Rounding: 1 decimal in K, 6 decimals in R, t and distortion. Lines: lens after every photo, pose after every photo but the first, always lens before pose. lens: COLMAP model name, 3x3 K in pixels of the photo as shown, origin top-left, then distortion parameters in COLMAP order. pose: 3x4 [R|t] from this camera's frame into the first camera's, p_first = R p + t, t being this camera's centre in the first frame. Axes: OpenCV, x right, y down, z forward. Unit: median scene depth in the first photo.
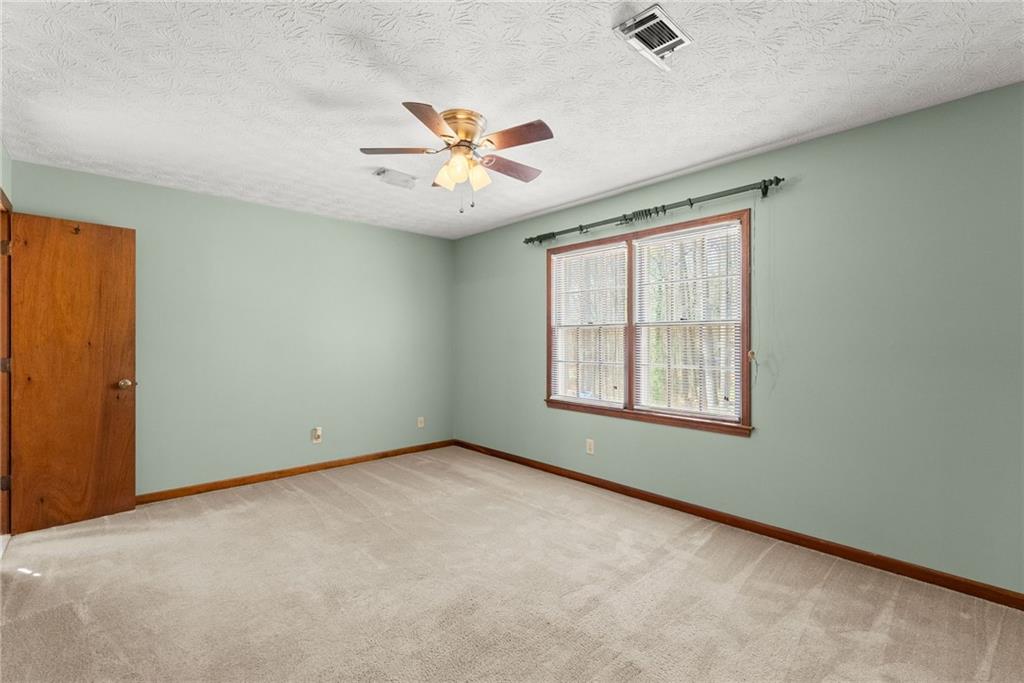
lens RADIAL K [[451.5, 0, 517.3], [0, 451.5, 339.1], [0, 0, 1]] dist [-0.002114, -0.000442]
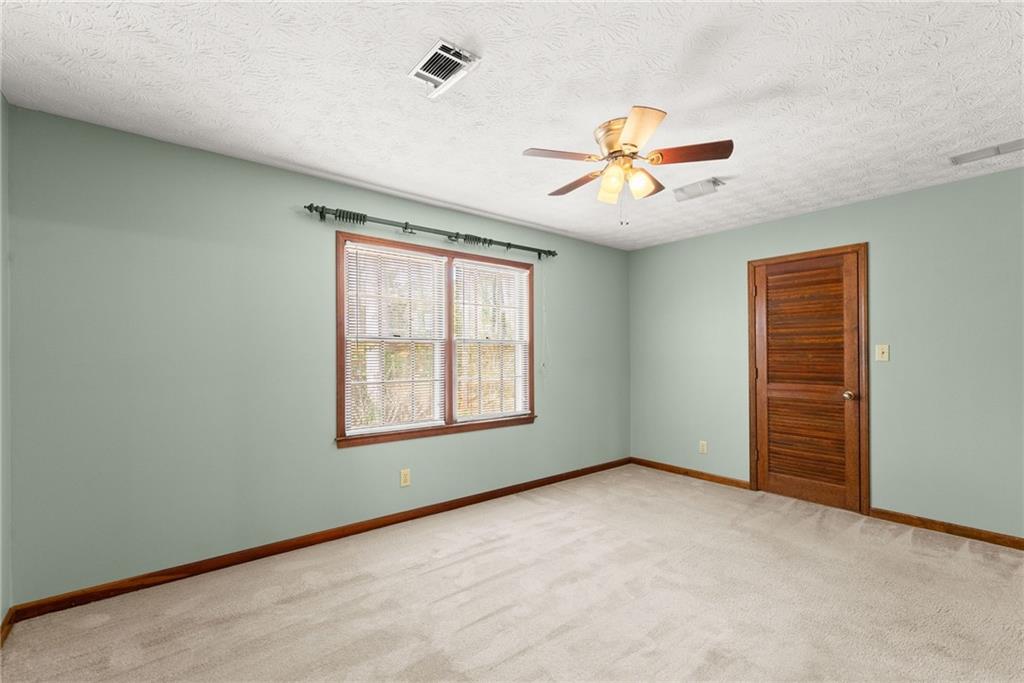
lens RADIAL K [[450.2, 0, 509.5], [0, 450.2, 350.3], [0, 0, 1]] dist [0.000728, 0.000069]
pose [[0.063427, 0.011812, 0.997917, -0.759561], [0.001814, 0.999927, -0.011951, 0.002742], [-0.997985, 0.002568, 0.063401, 0.810873]]
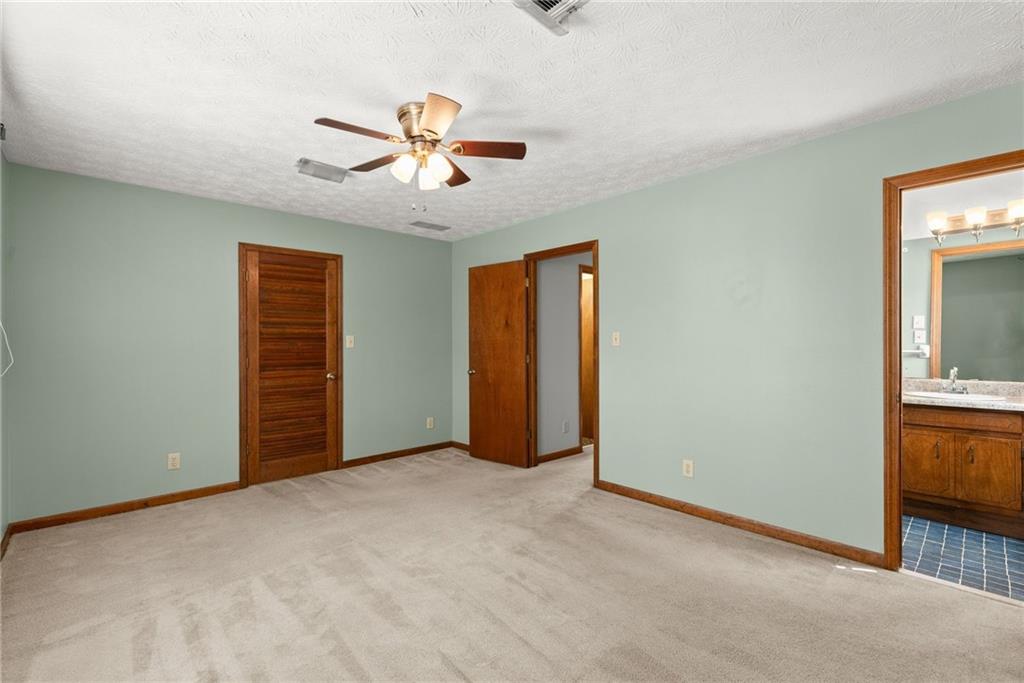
lens RADIAL K [[451.5, 0, 517.3], [0, 451.5, 339.1], [0, 0, 1]] dist [-0.002114, -0.000442]
pose [[-0.999859, 0.007817, -0.014836, -0.210926], [0.007926, 0.999942, -0.007264, 0.004024], [0.014779, -0.007380, -0.999864, 1.350264]]
